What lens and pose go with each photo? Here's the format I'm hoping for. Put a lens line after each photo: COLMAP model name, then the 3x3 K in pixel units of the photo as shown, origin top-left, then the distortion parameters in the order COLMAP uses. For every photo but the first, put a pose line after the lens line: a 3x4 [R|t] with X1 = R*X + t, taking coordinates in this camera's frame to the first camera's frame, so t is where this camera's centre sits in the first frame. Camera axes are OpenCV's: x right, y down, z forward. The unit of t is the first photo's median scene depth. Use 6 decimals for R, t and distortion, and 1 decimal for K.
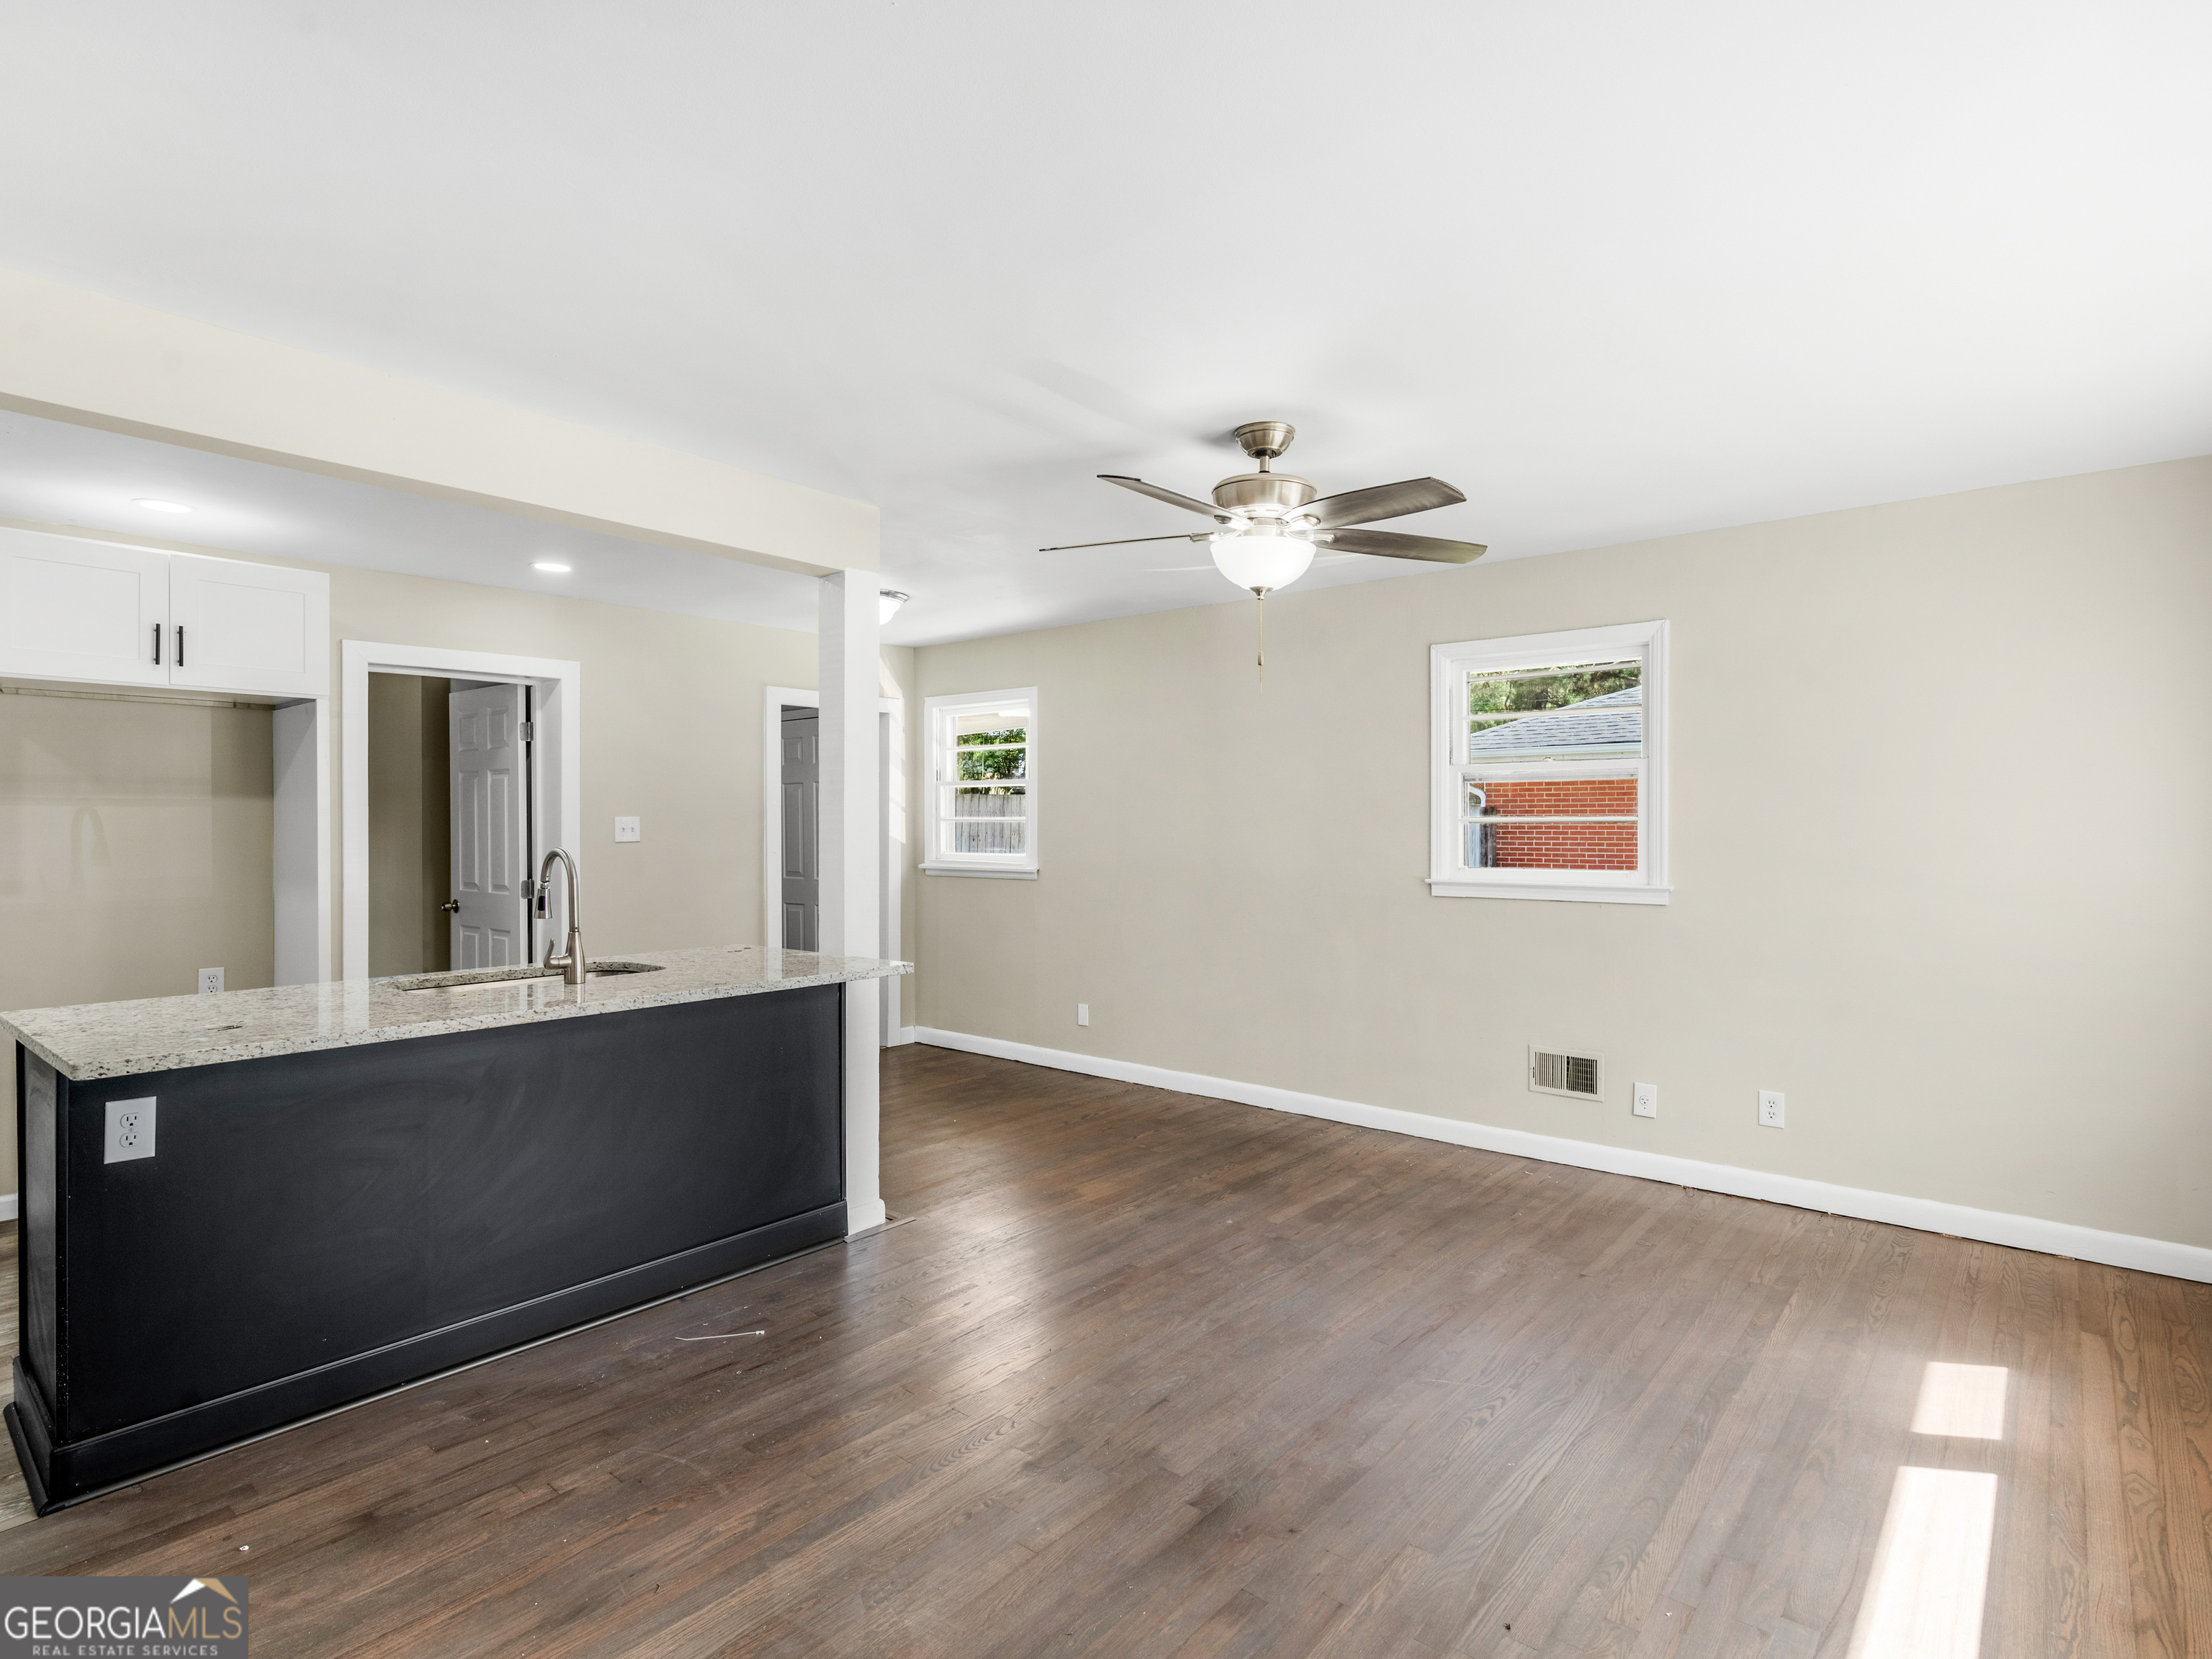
lens RADIAL K [[1147.9, 0, 1120.8], [0, 1147.9, 826.9], [0, 0, 1]] dist [0.000298, 0.001148]
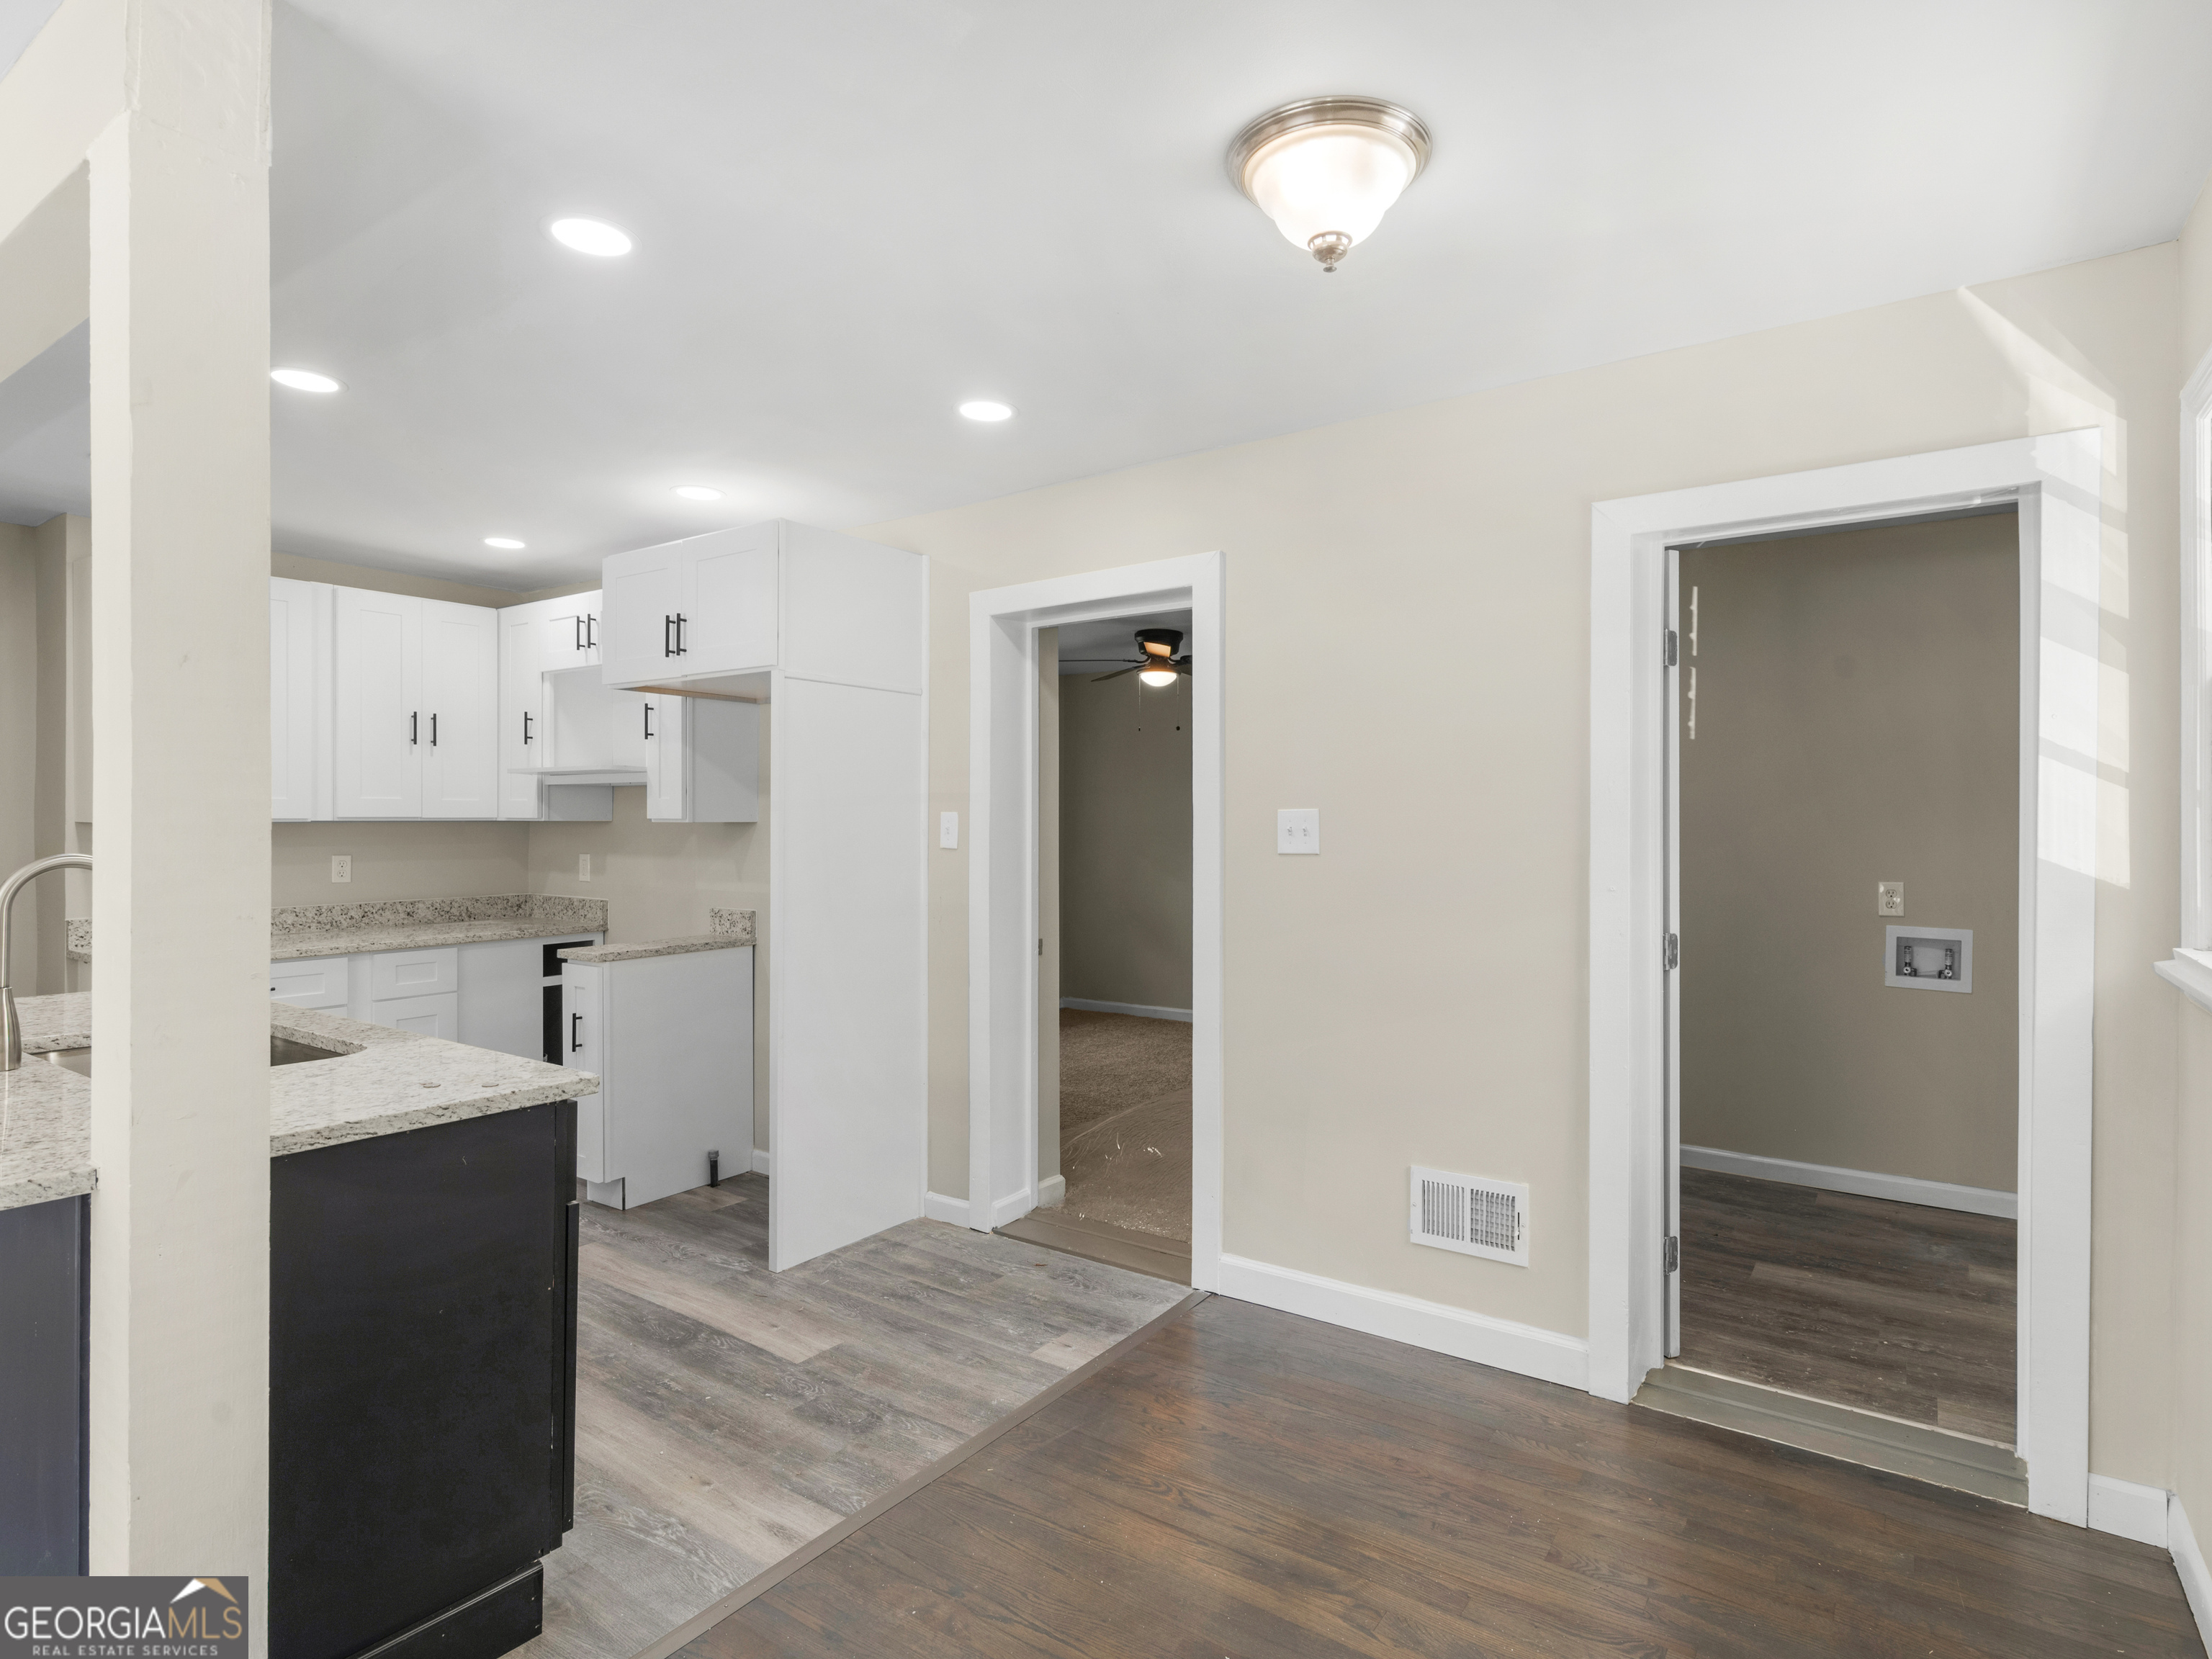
lens RADIAL K [[1158.9, 0, 1132.2], [0, 1158.9, 830.0], [0, 0, 1]] dist [-0.004537, 0.000661]
pose [[0.082226, 0.006789, -0.996591, 0.182020], [-0.006376, 0.999960, 0.006286, -0.002519], [0.996593, 0.005837, 0.082266, 1.309772]]
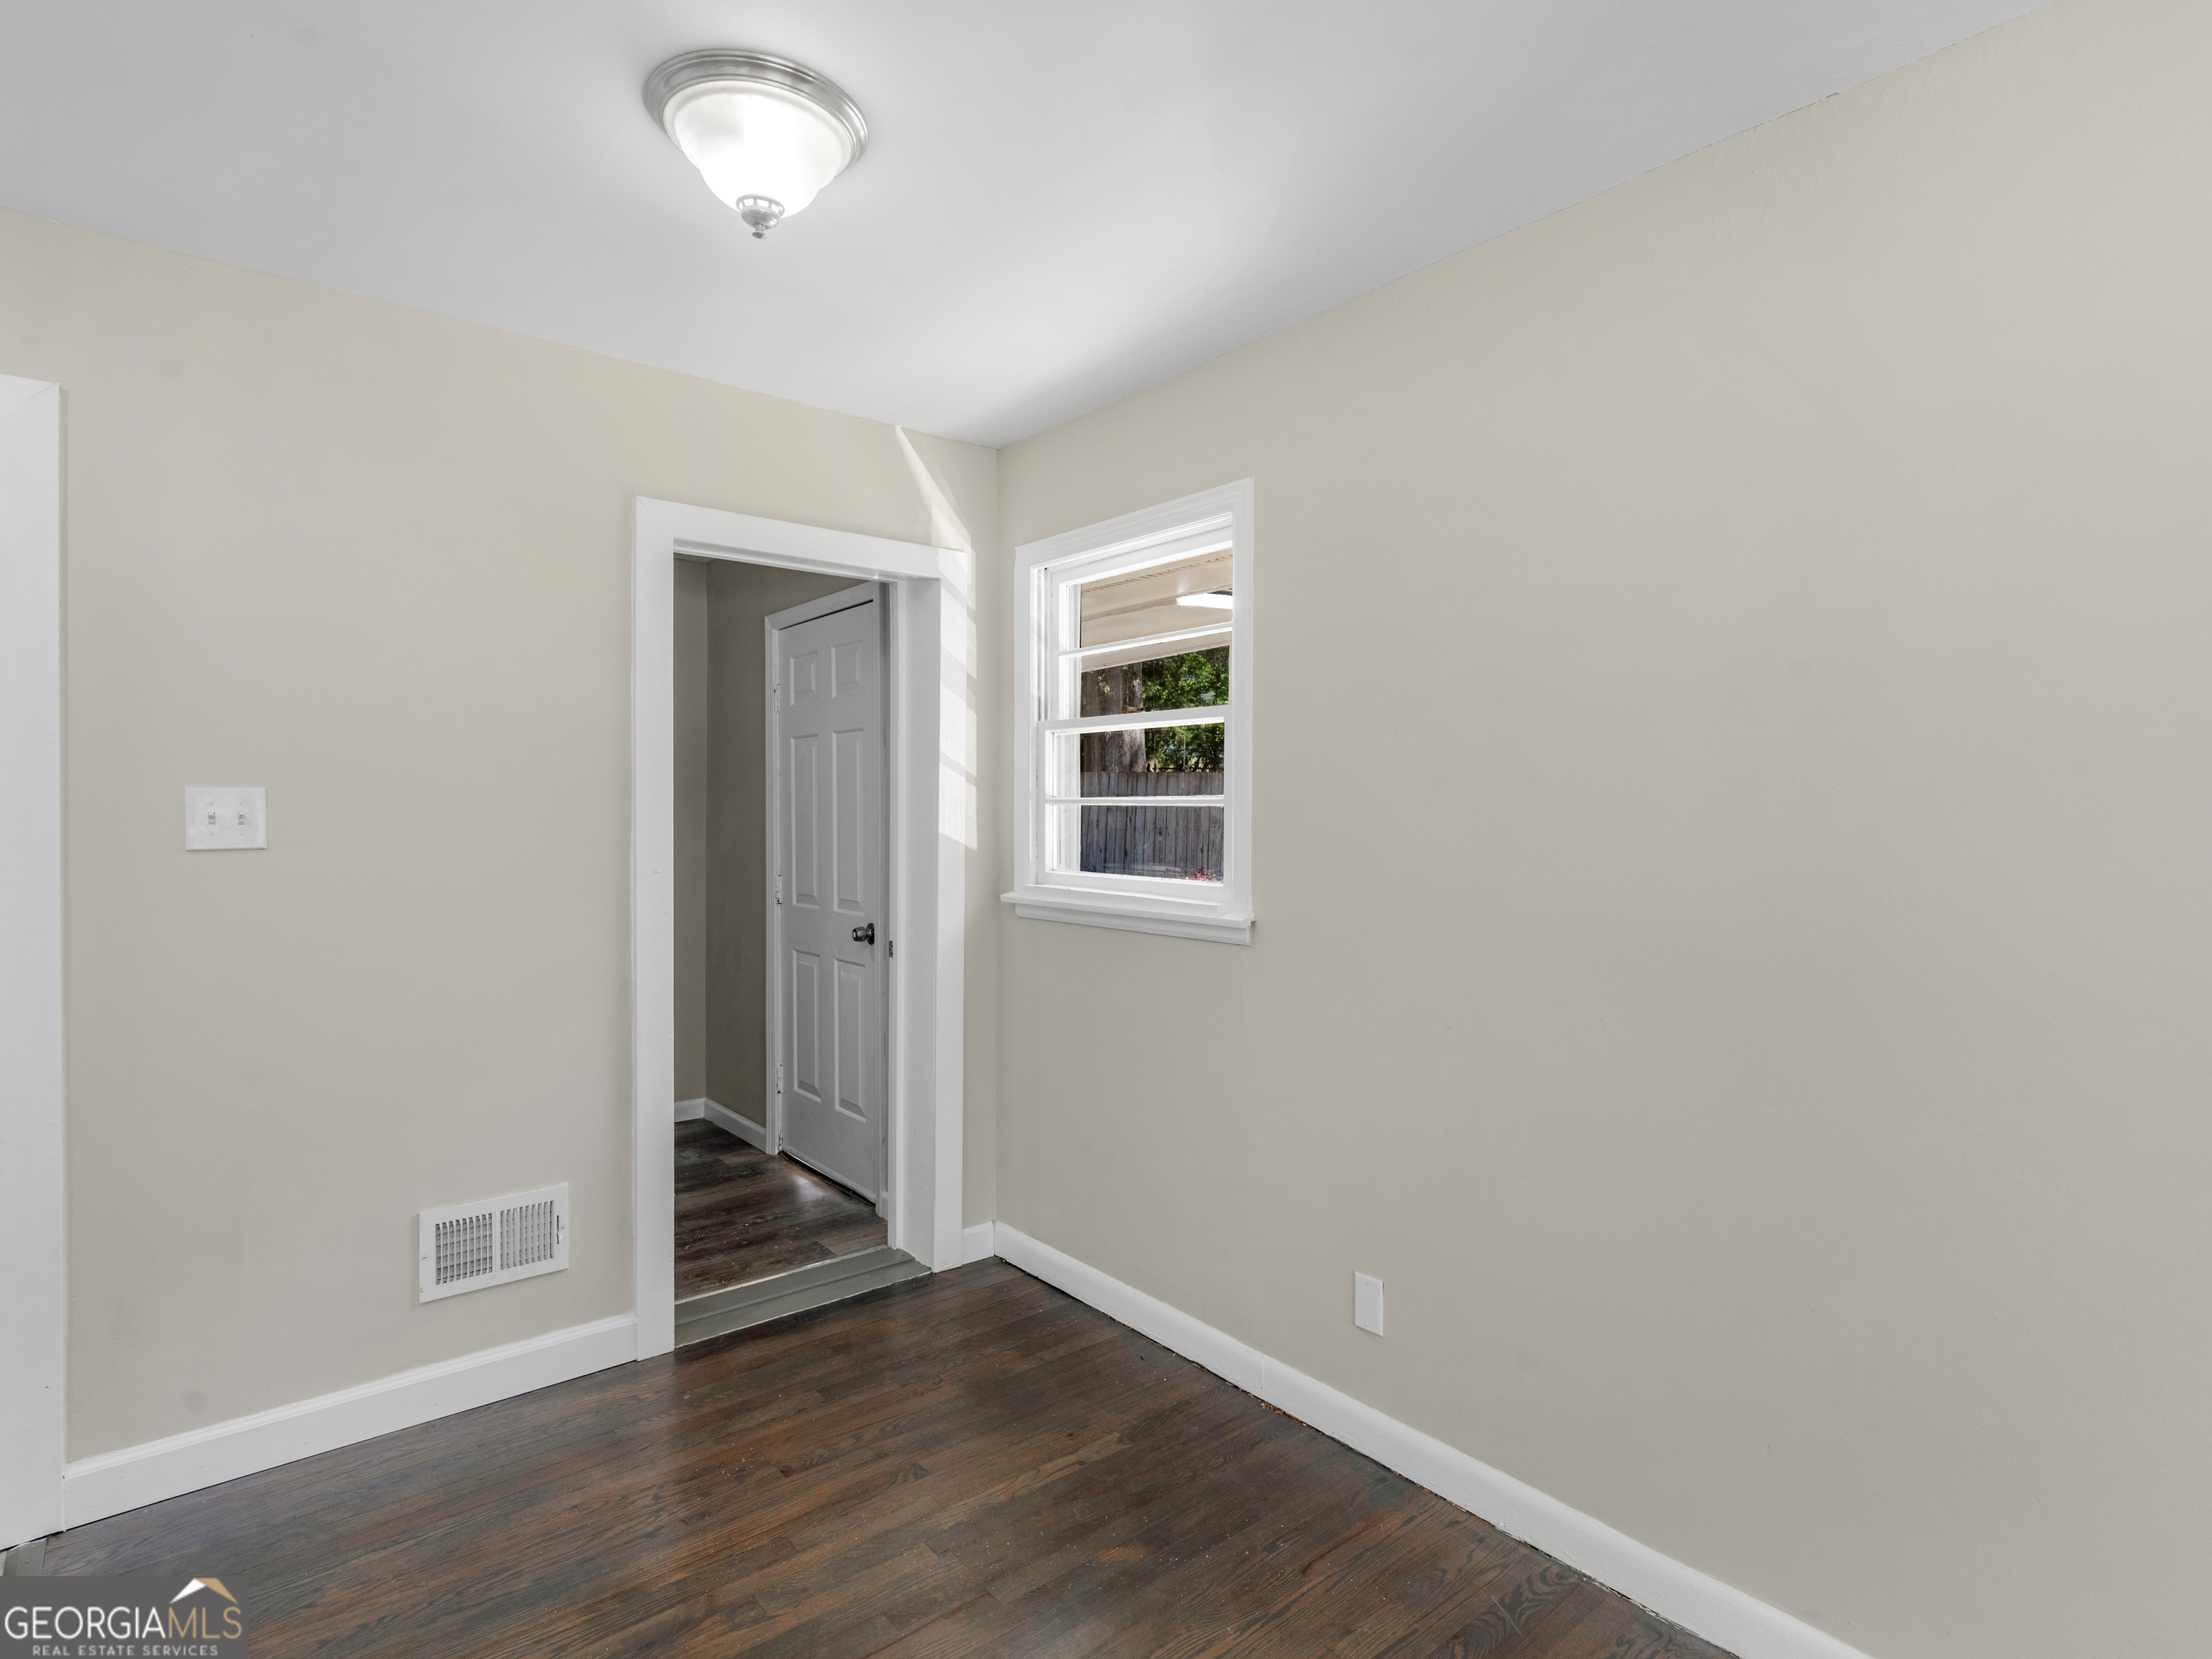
lens RADIAL K [[1147.9, 0, 1120.8], [0, 1147.9, 826.9], [0, 0, 1]] dist [0.000298, 0.001148]
pose [[0.982958, 0.008545, -0.183629, -0.070897], [-0.006459, 0.999908, 0.011951, -0.003023], [0.183714, -0.010562, 0.982923, 0.991094]]
